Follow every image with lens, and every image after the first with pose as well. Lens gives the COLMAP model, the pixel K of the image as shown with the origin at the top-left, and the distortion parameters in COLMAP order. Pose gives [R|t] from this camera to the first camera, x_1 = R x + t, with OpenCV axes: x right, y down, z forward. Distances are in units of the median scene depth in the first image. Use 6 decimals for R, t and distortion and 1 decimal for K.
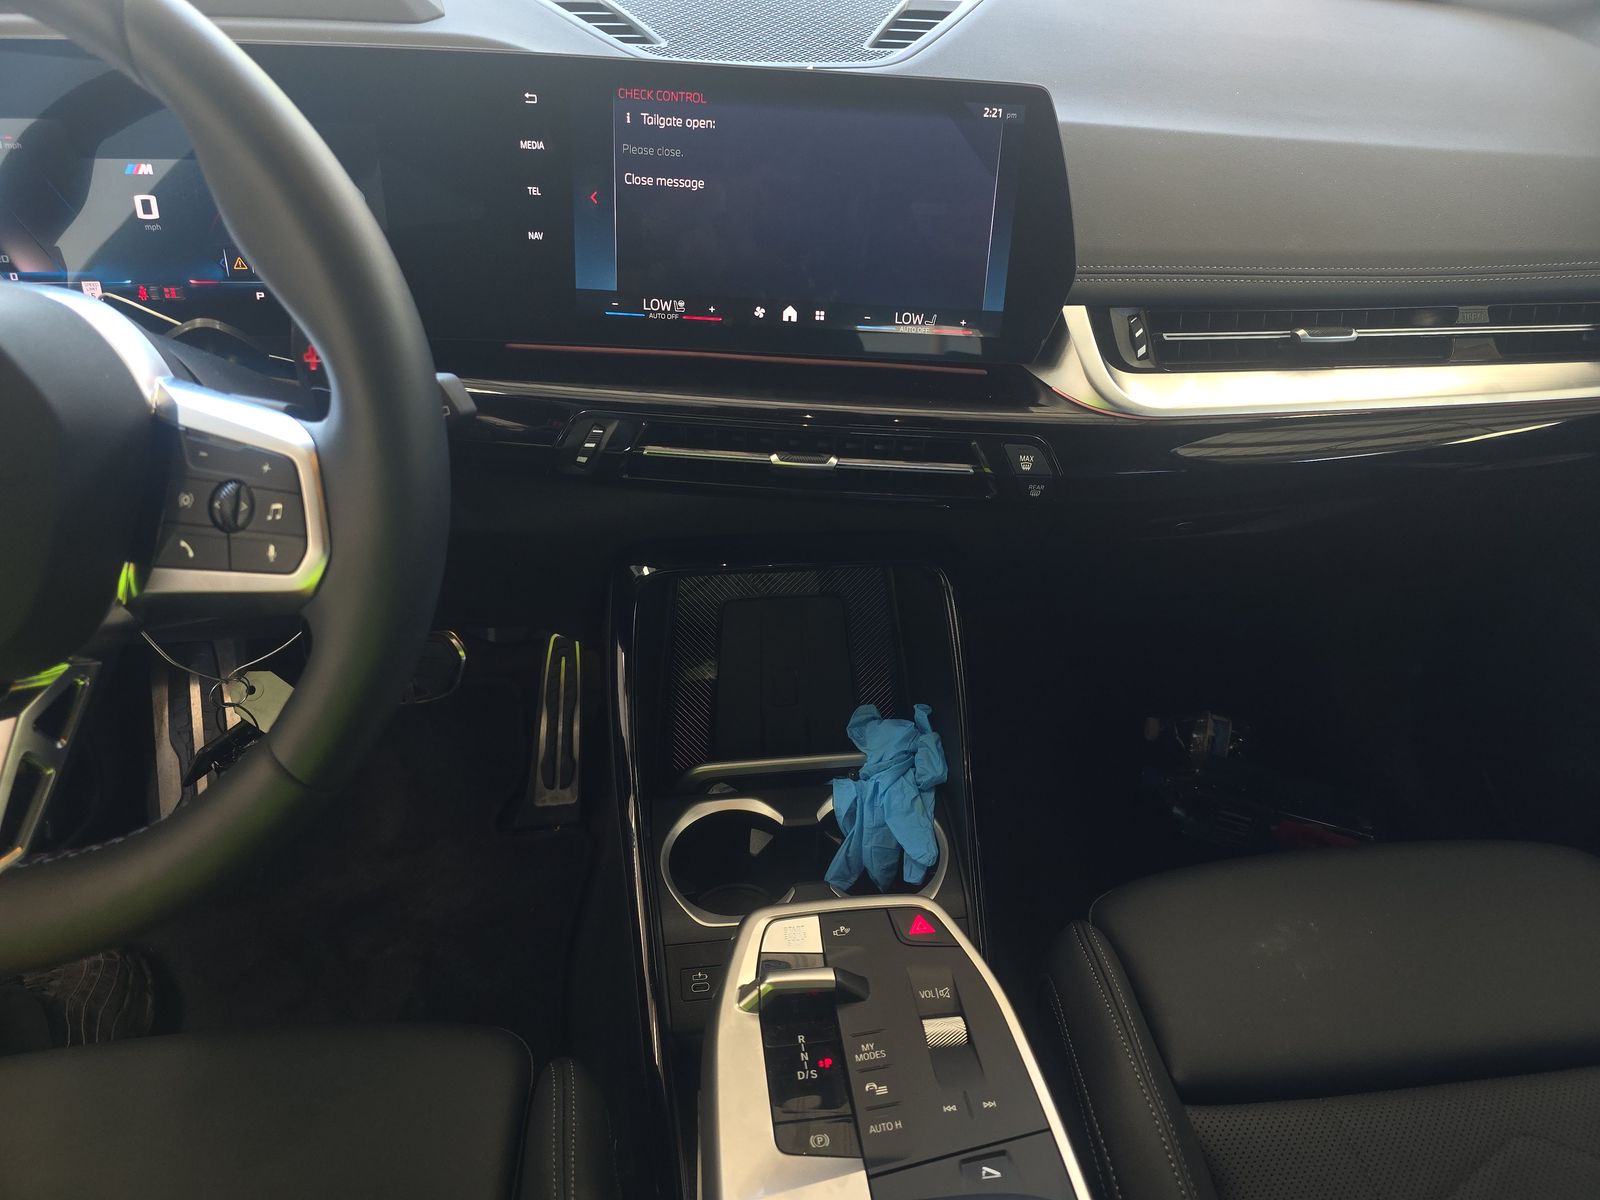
lens RADIAL K [[1024.3, 0, 800.0], [0, 1024.3, 600.0], [0, 0, 1]] dist [0.007755, 0.001794]
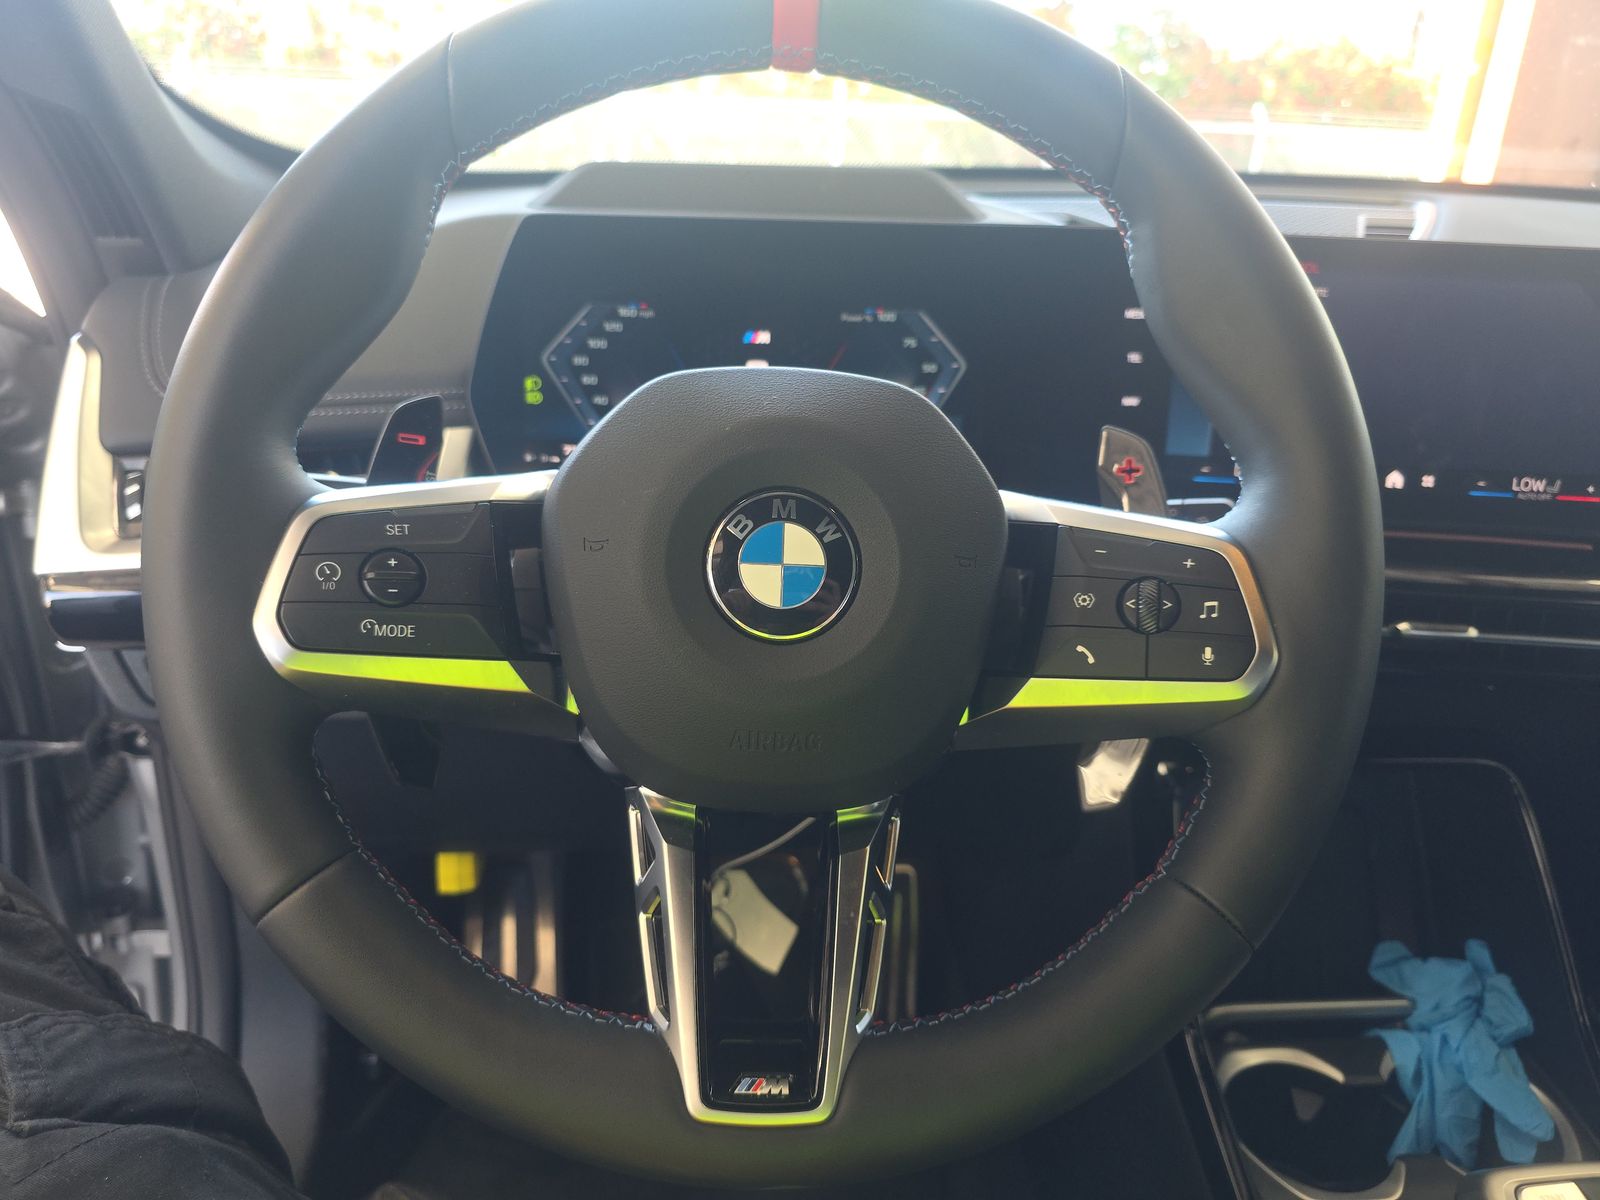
lens RADIAL K [[1054.8, 0, 800.0], [0, 1054.8, 600.0], [0, 0, 1]] dist [0.000639, -0.025179]
pose [[0.996022, 0.007945, -0.088753, -0.374985], [-0.030339, 0.966748, -0.253926, 0.069712], [0.083784, 0.255609, 0.963143, 0.049650]]
